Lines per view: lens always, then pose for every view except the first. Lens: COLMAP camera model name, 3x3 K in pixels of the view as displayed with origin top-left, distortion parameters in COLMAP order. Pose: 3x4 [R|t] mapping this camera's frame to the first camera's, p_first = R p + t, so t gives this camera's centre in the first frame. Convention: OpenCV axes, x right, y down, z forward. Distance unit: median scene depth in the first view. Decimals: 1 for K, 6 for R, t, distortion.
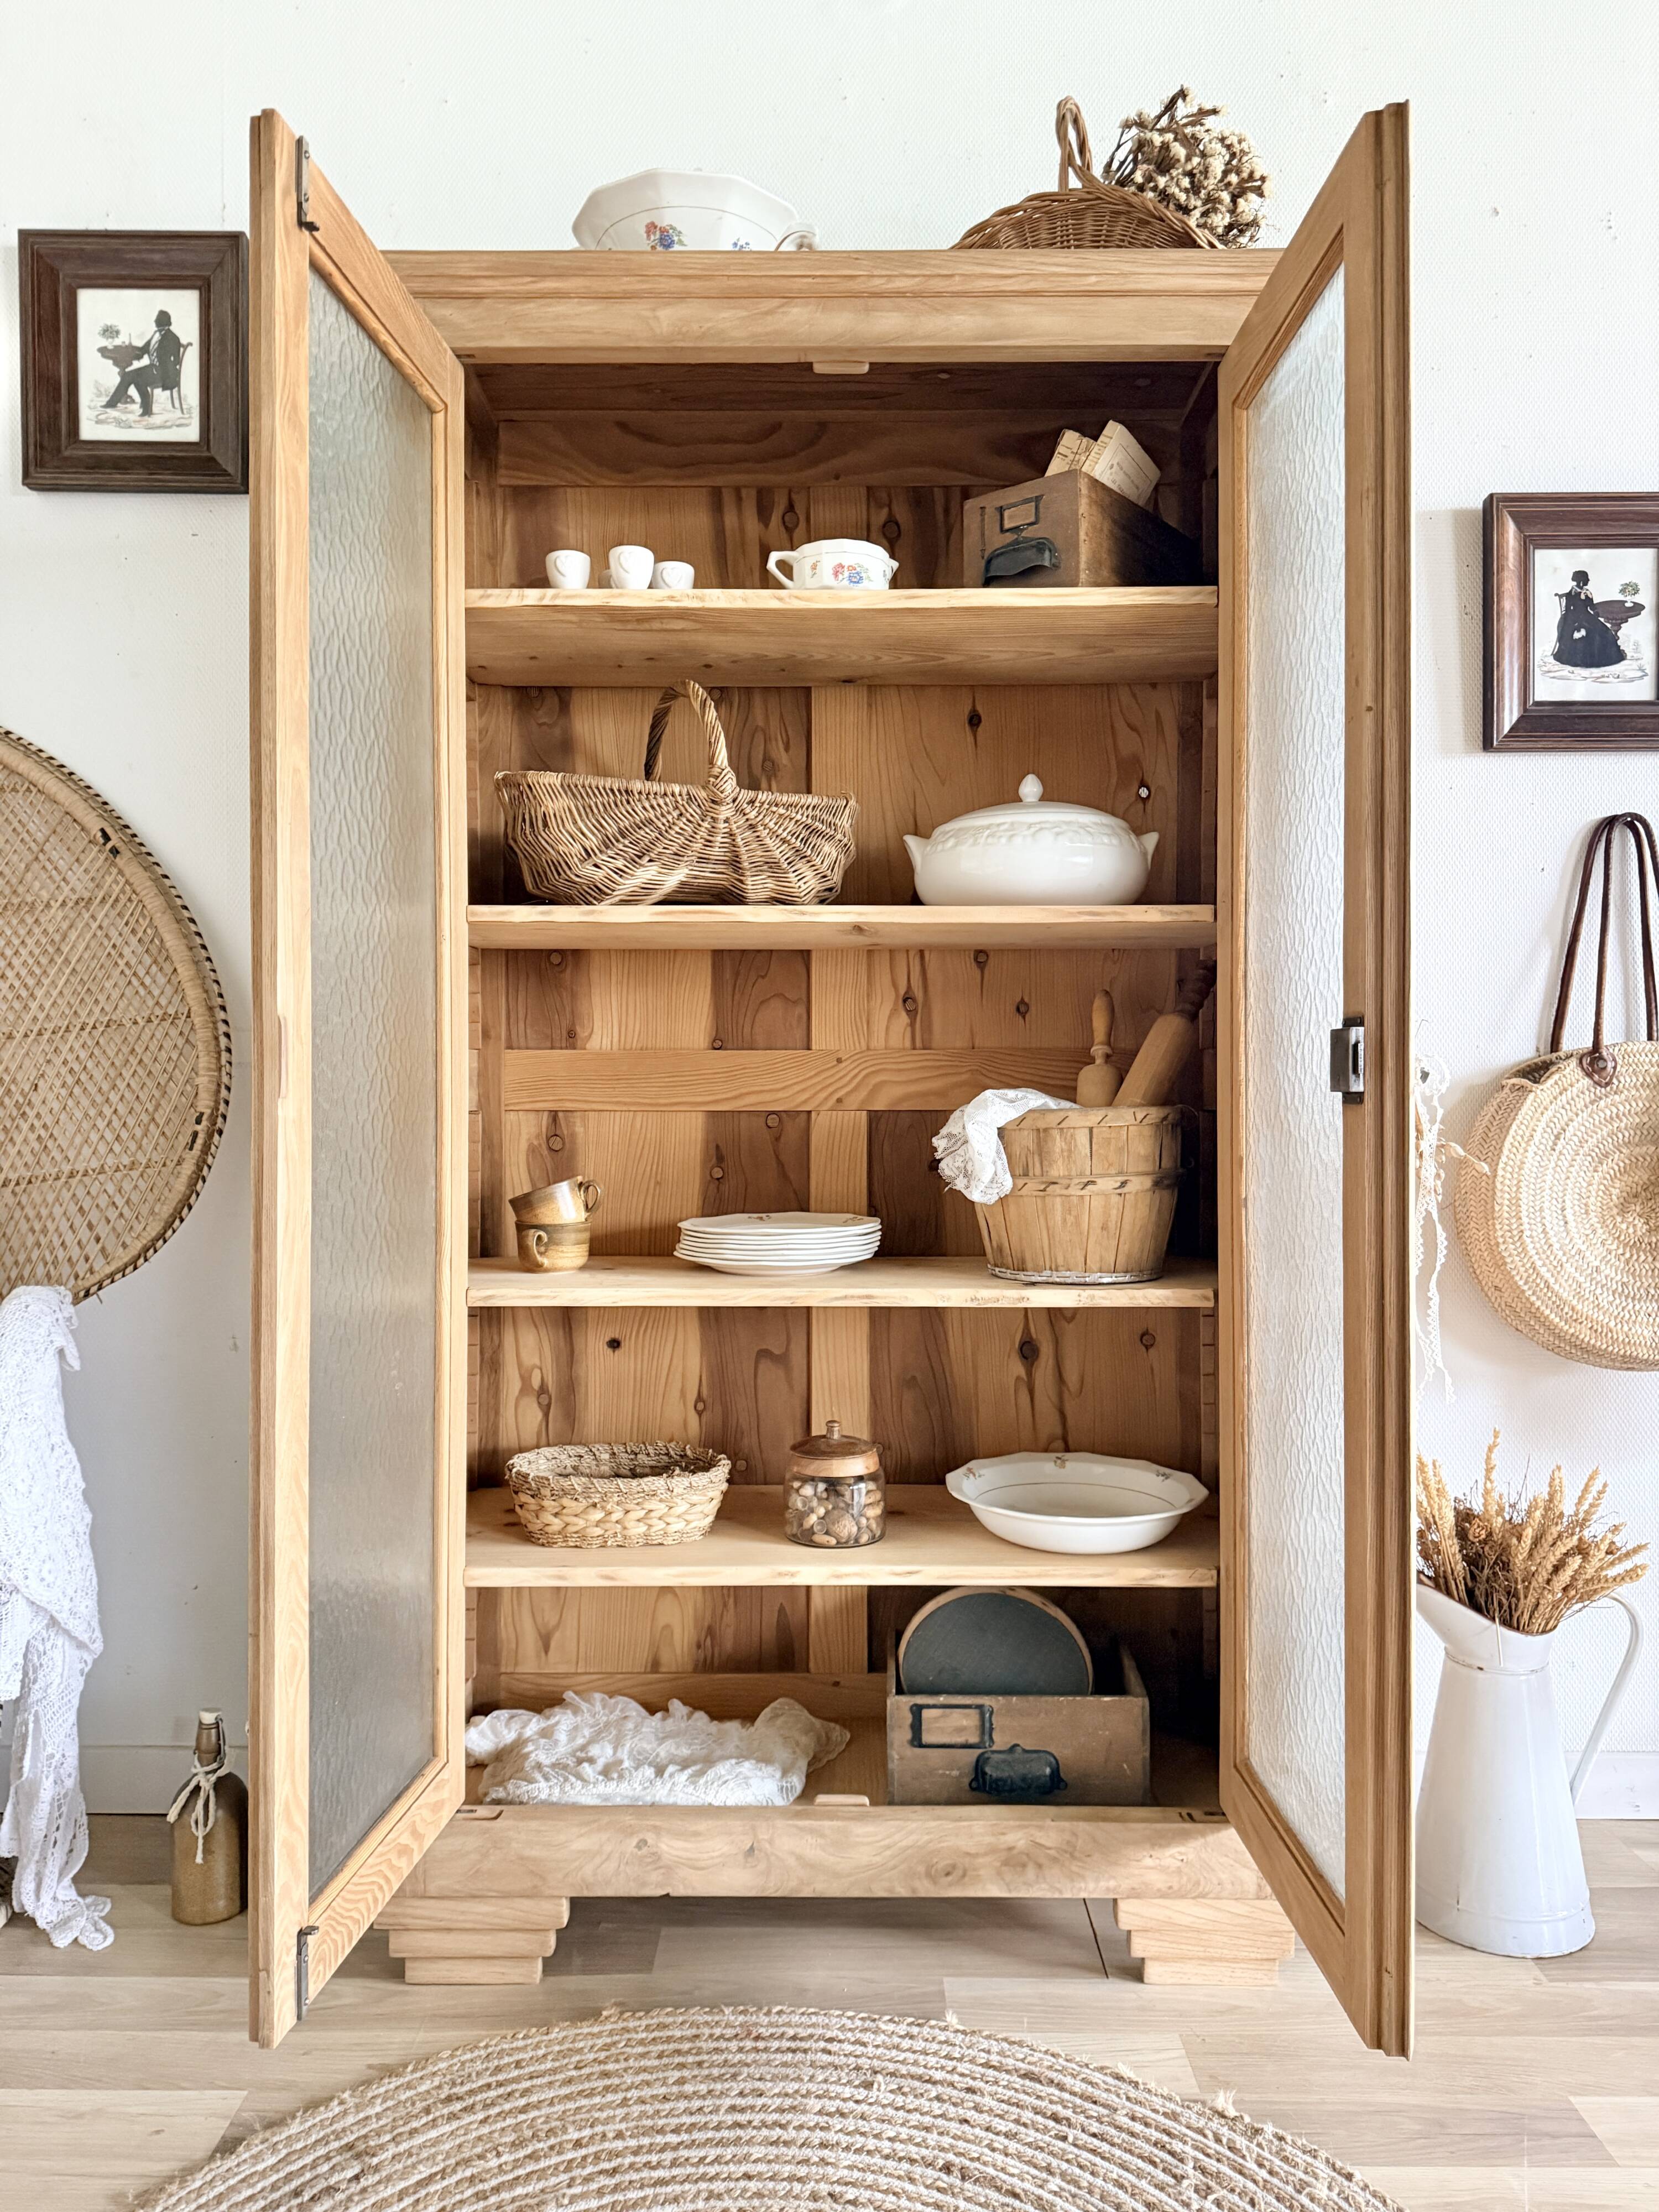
lens RADIAL K [[1555.3, 0, 834.3], [0, 1555.3, 1103.0], [0, 0, 1]] dist [0.058434, -0.078950]
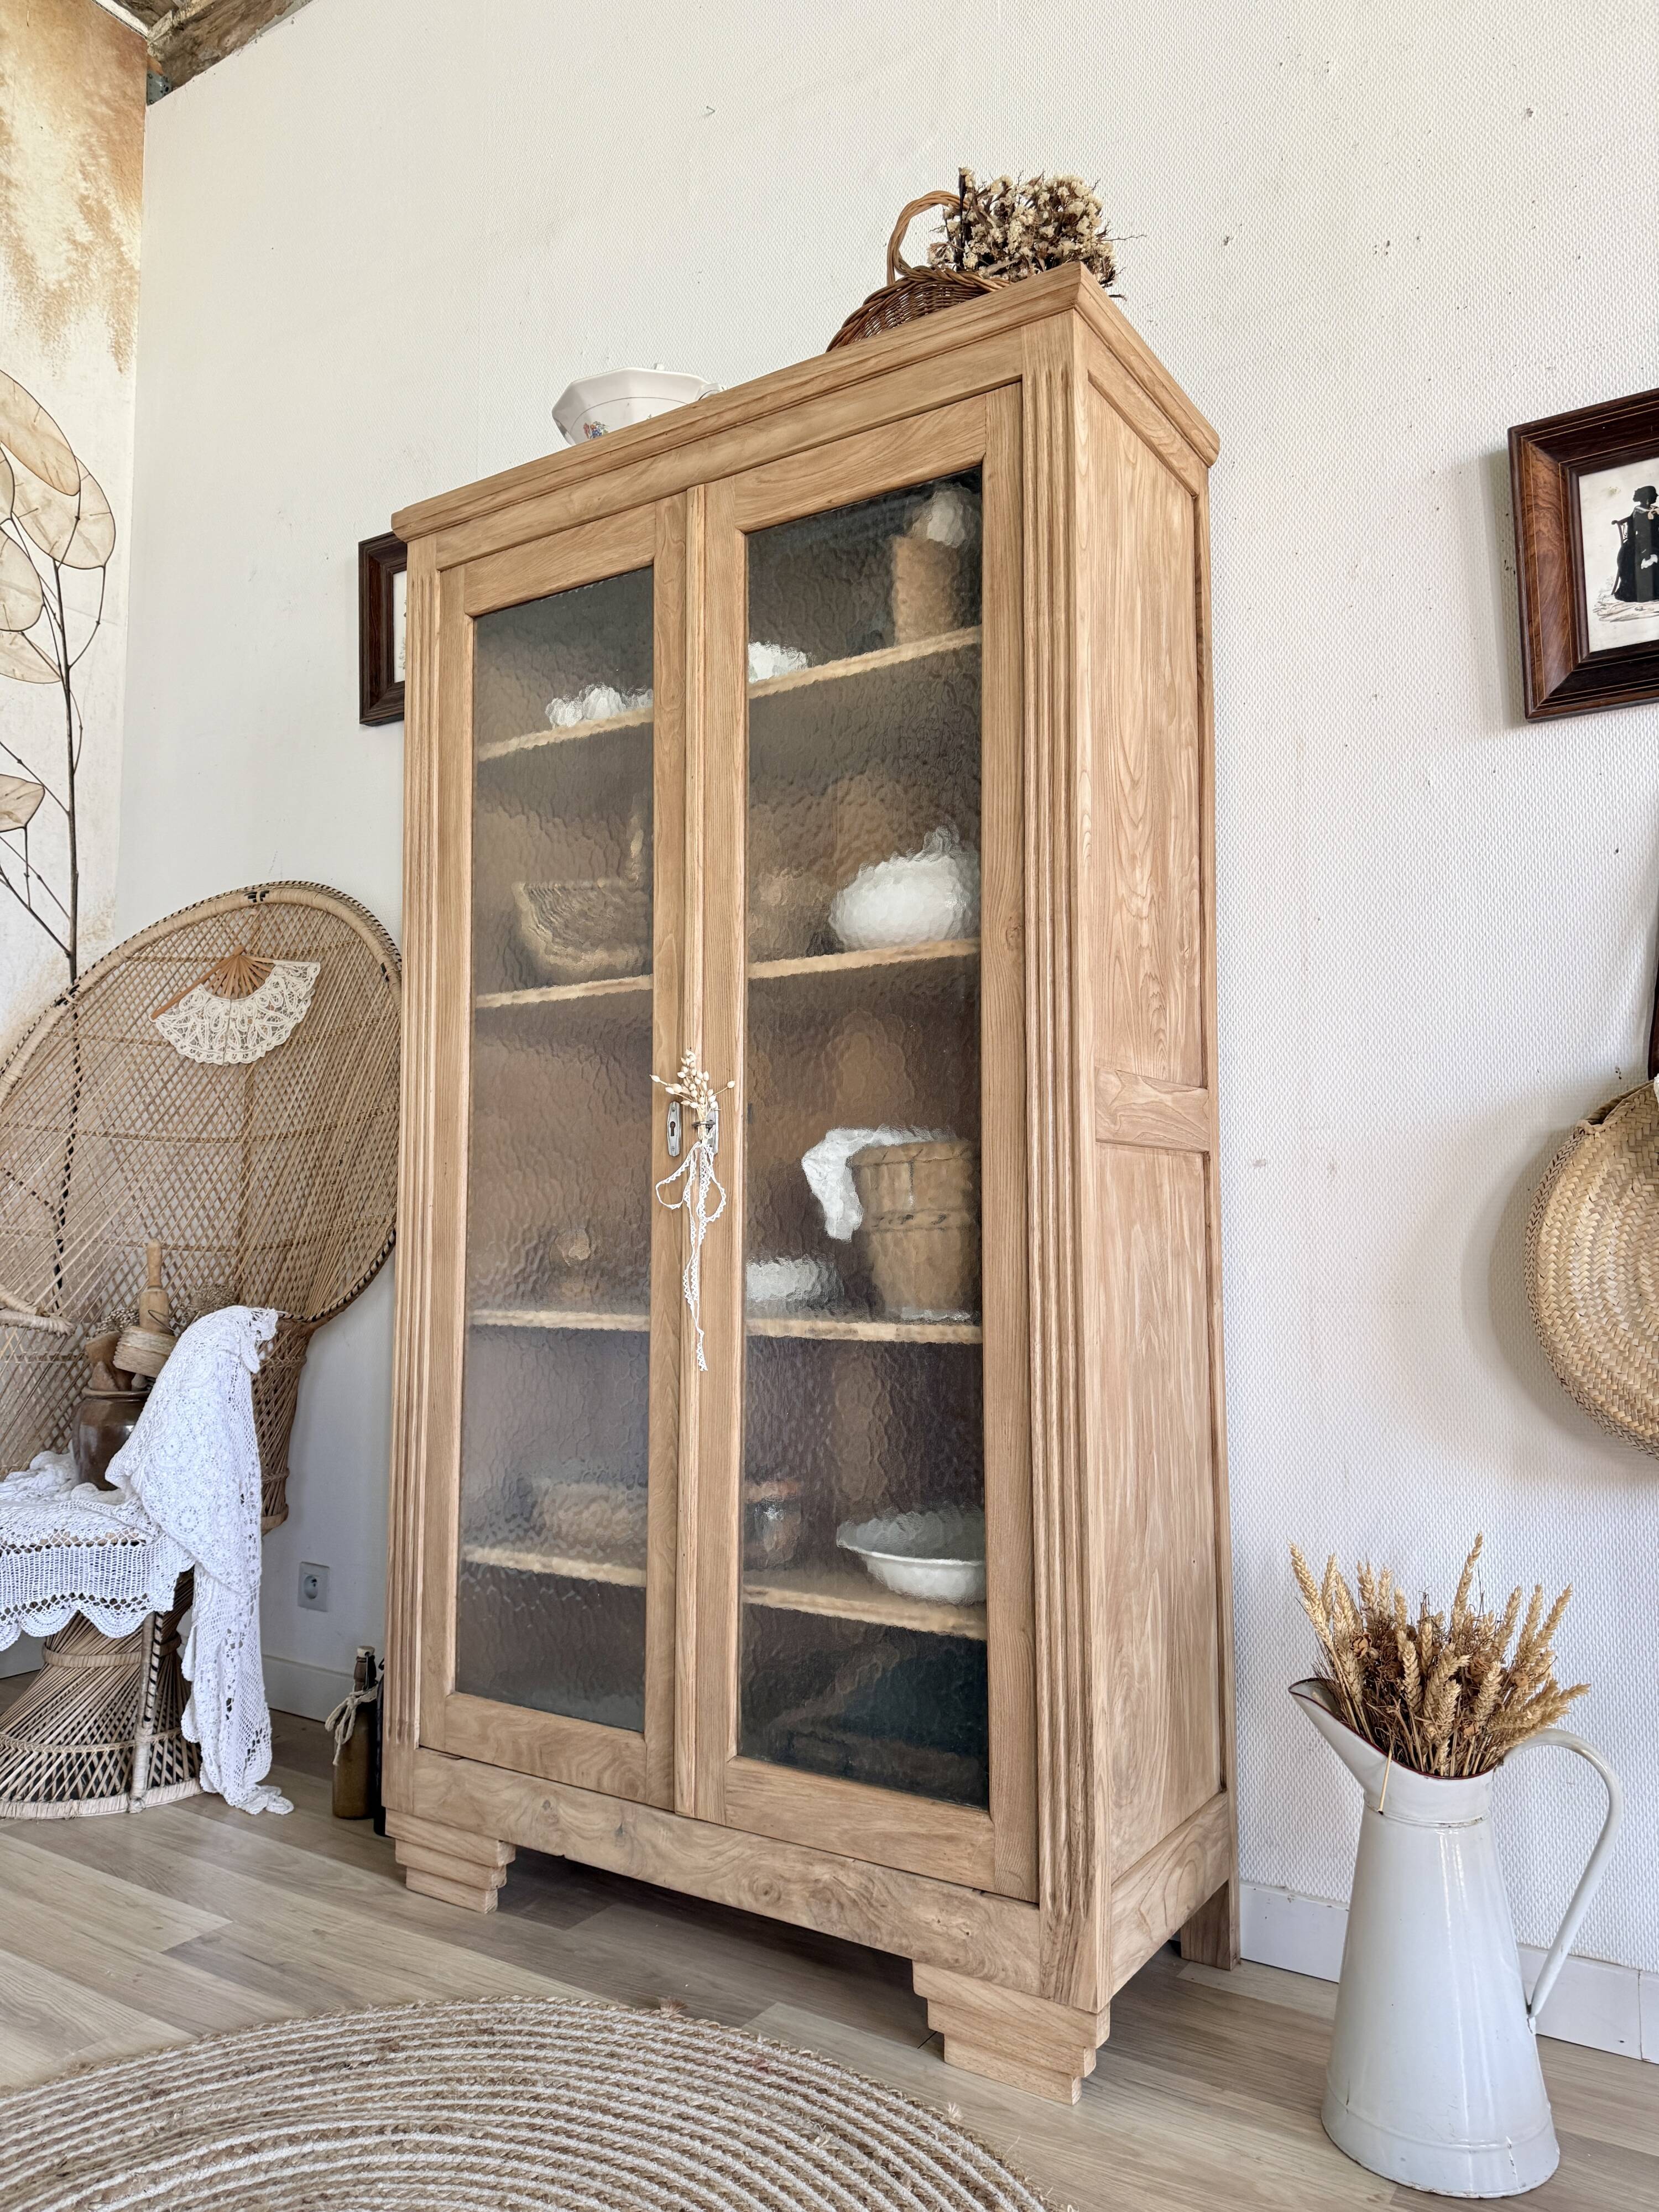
lens RADIAL K [[1555.3, 0, 838.5], [0, 1555.3, 1103.3], [0, 0, 1]] dist [0.058434, -0.078950]
pose [[0.840524, -0.046722, -0.539756, 0.651962], [0.002742, 0.996629, -0.082000, 0.057847], [0.541768, 0.067443, 0.837818, 0.124933]]
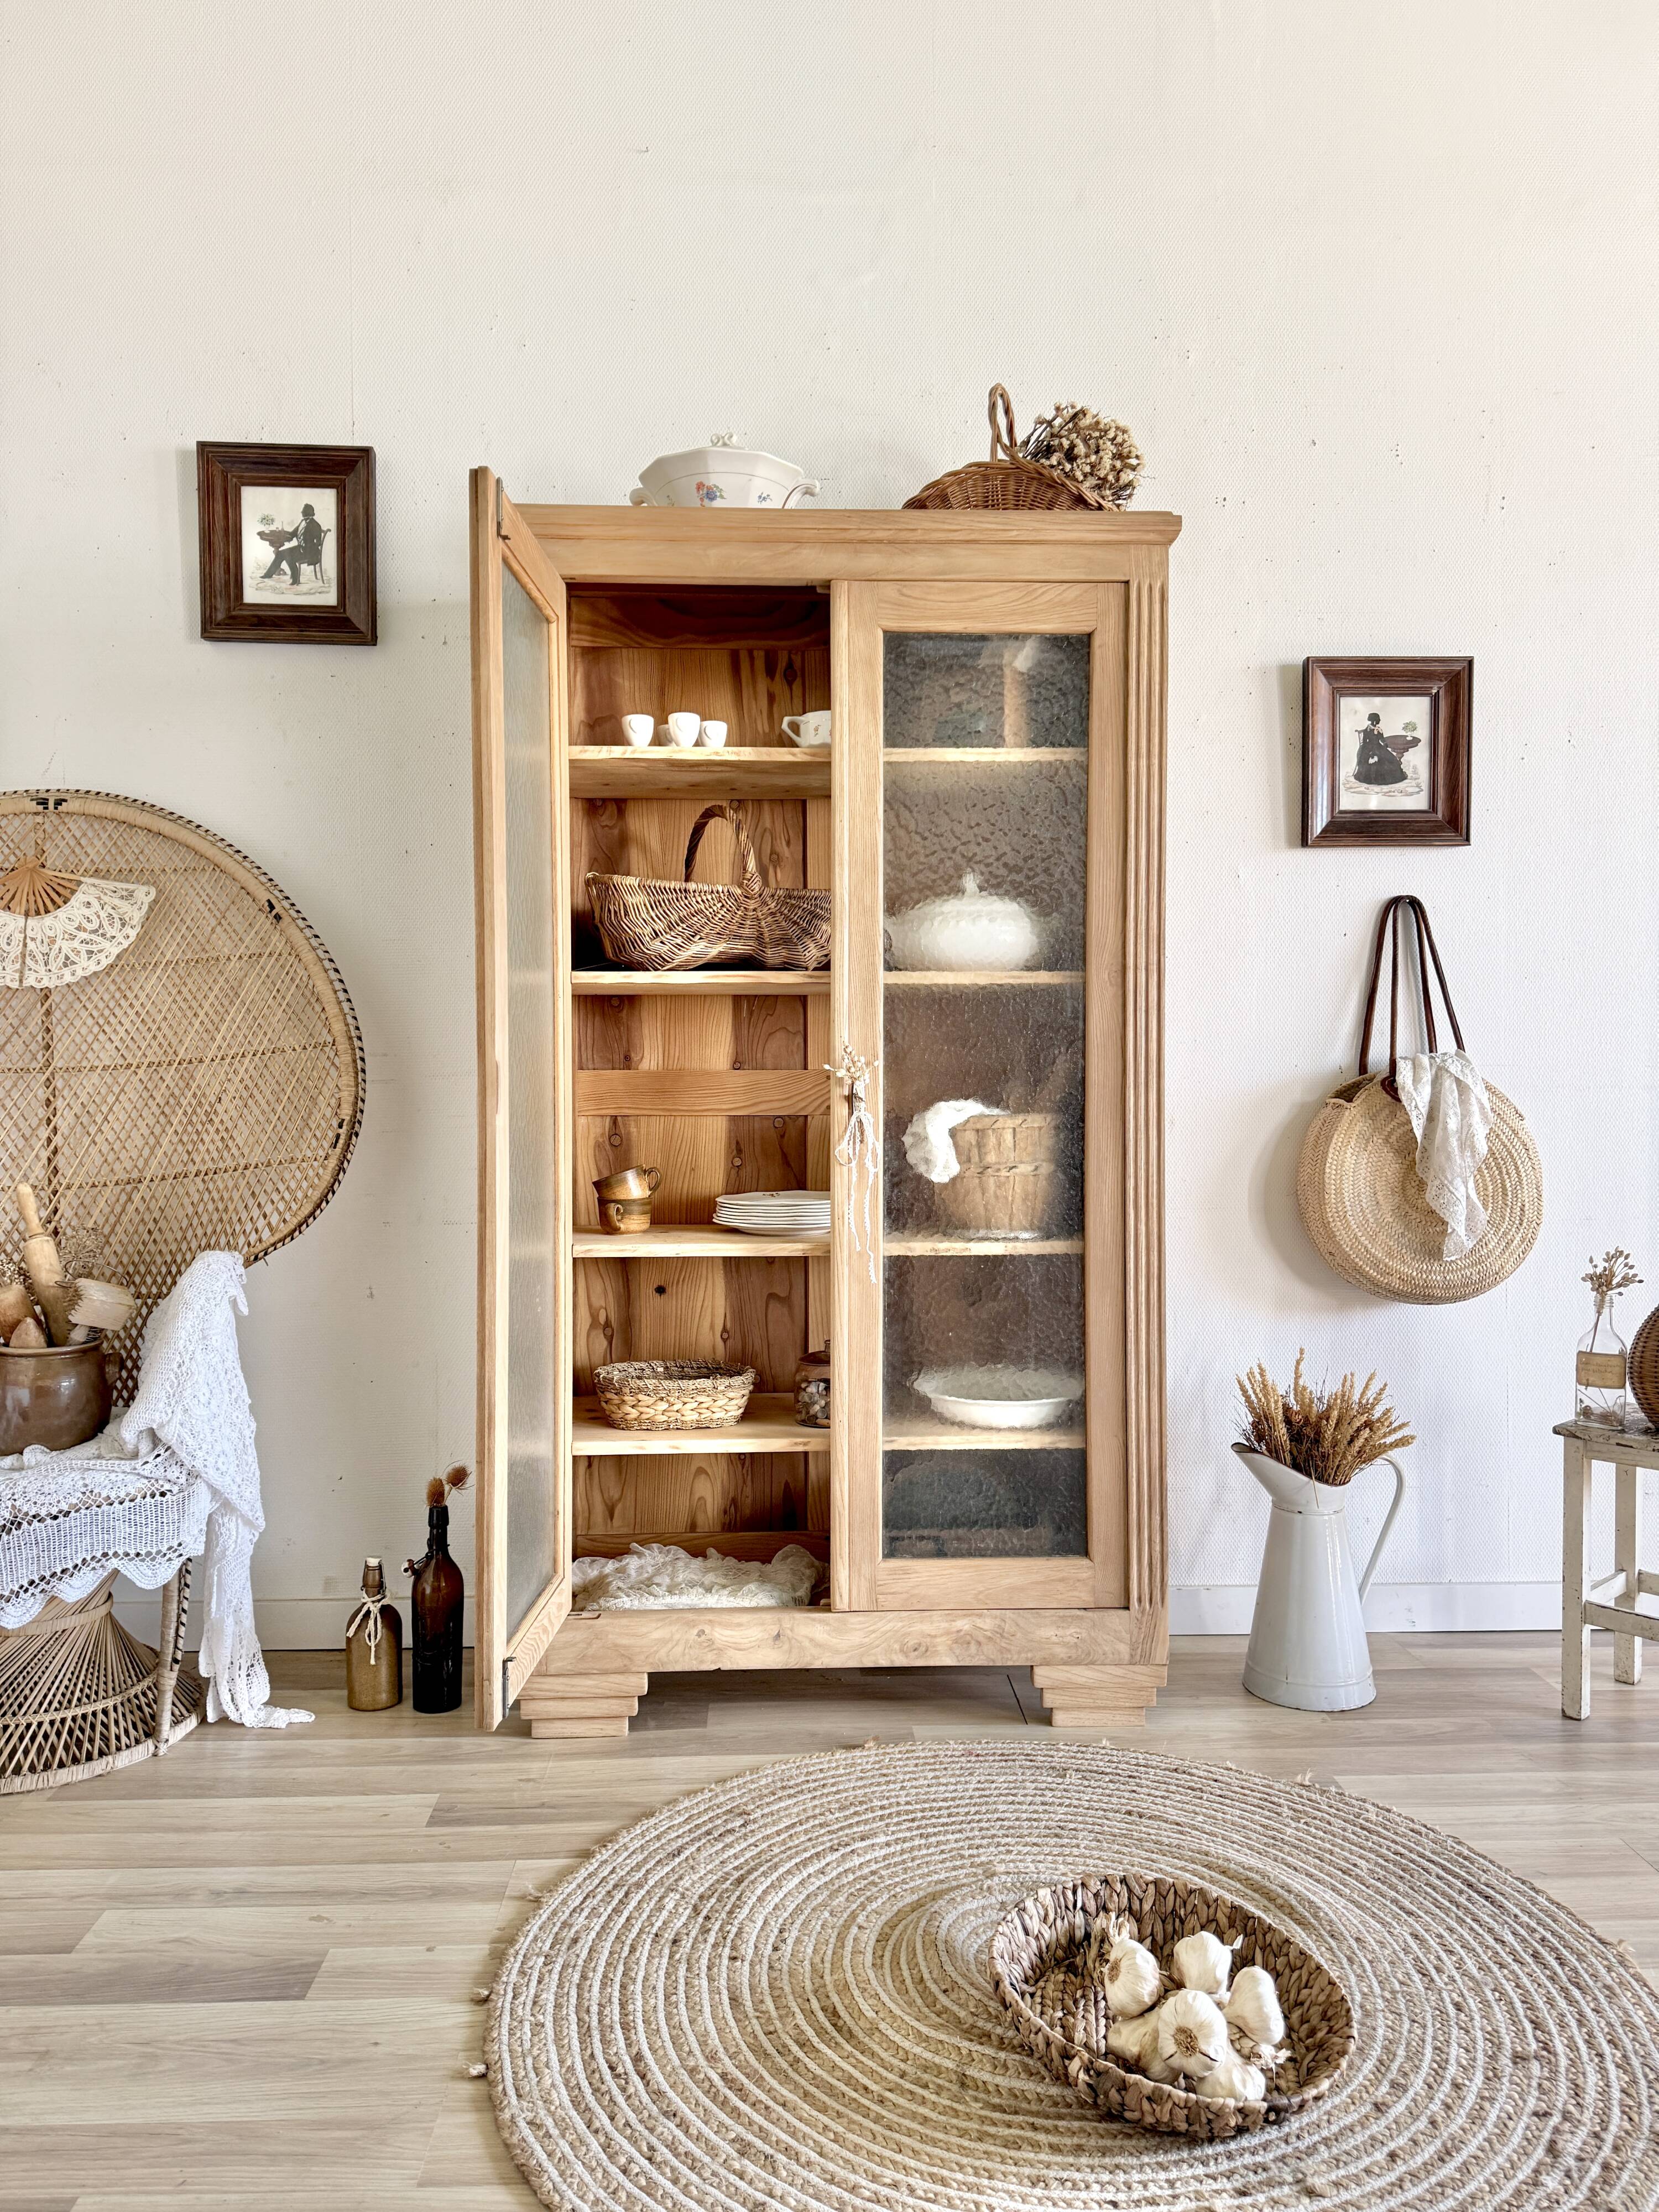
lens RADIAL K [[1555.3, 0, 831.3], [0, 1555.3, 1111.8], [0, 0, 1]] dist [0.058434, -0.078950]
pose [[0.998991, -0.003572, 0.044760, -0.062809], [0.003004, 0.999914, 0.012752, -0.017108], [-0.044802, -0.012605, 0.998916, -0.392312]]
